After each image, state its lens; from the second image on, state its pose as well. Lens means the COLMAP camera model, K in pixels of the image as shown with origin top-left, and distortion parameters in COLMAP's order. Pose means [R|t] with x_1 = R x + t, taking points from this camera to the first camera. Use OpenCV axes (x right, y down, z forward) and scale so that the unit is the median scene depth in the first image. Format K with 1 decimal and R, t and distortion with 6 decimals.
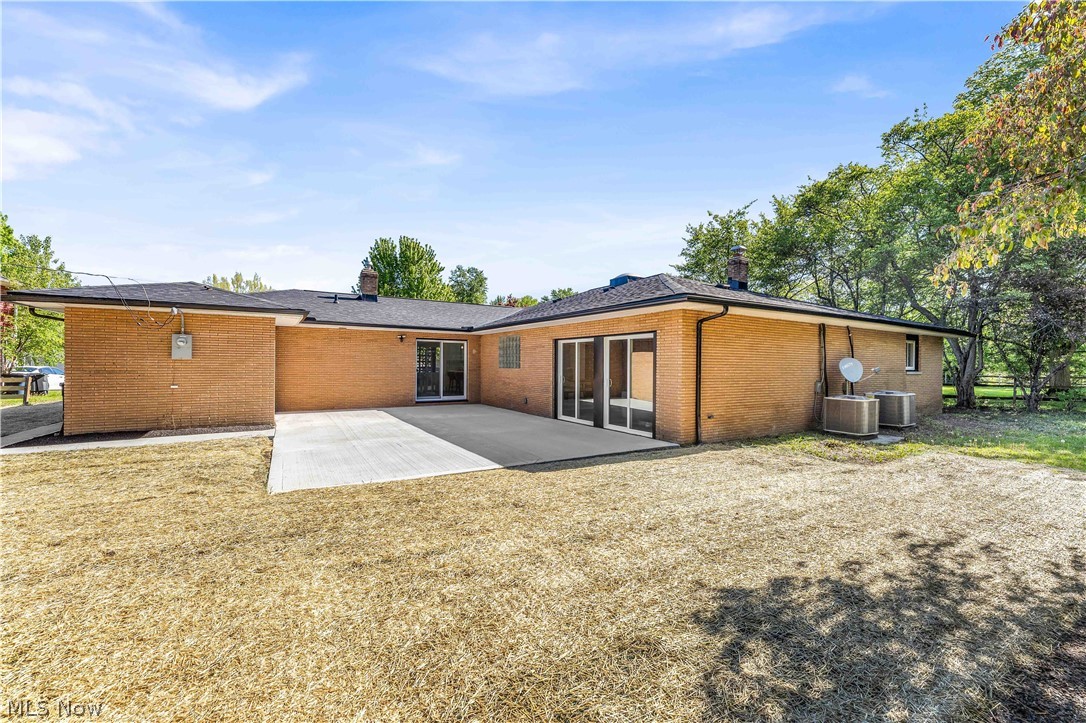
lens RADIAL K [[447.7, 0, 545.1], [0, 447.7, 363.6], [0, 0, 1]] dist [0.001529, 0.000069]
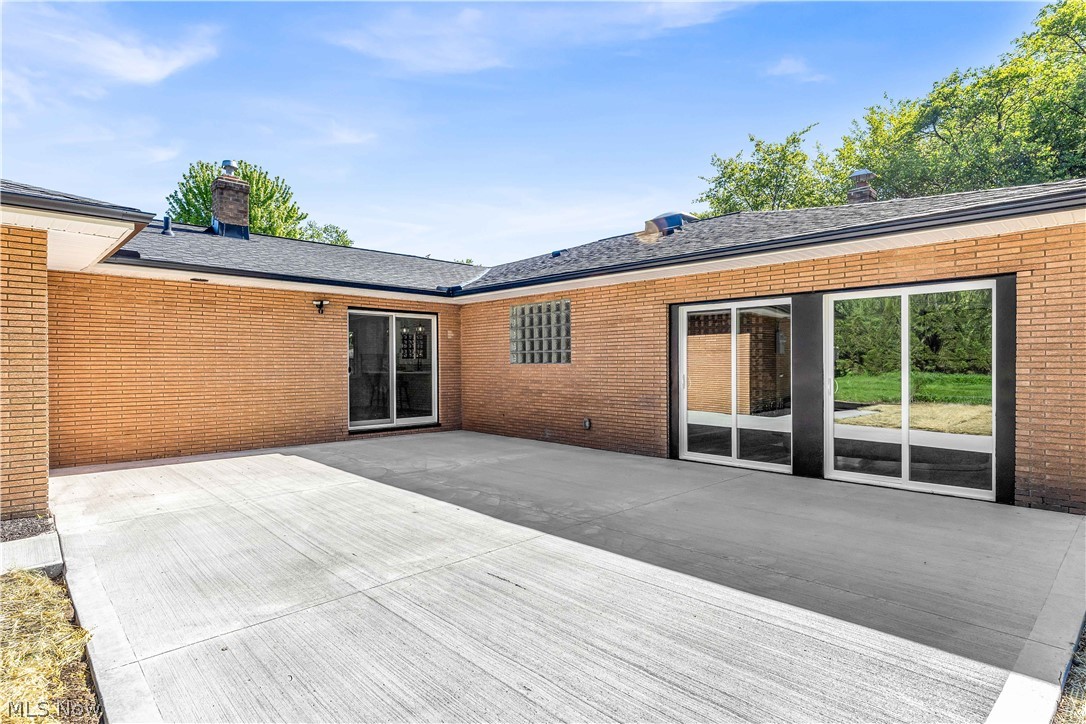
lens RADIAL K [[573.8, 0, 541.8], [0, 573.8, 363.7], [0, 0, 1]] dist [0.001139, -0.000532]
pose [[0.975368, -0.010744, 0.220320, -0.216942], [0.010468, 0.999942, 0.002423, 0.008741], [-0.220334, -0.000057, 0.975425, 0.311908]]
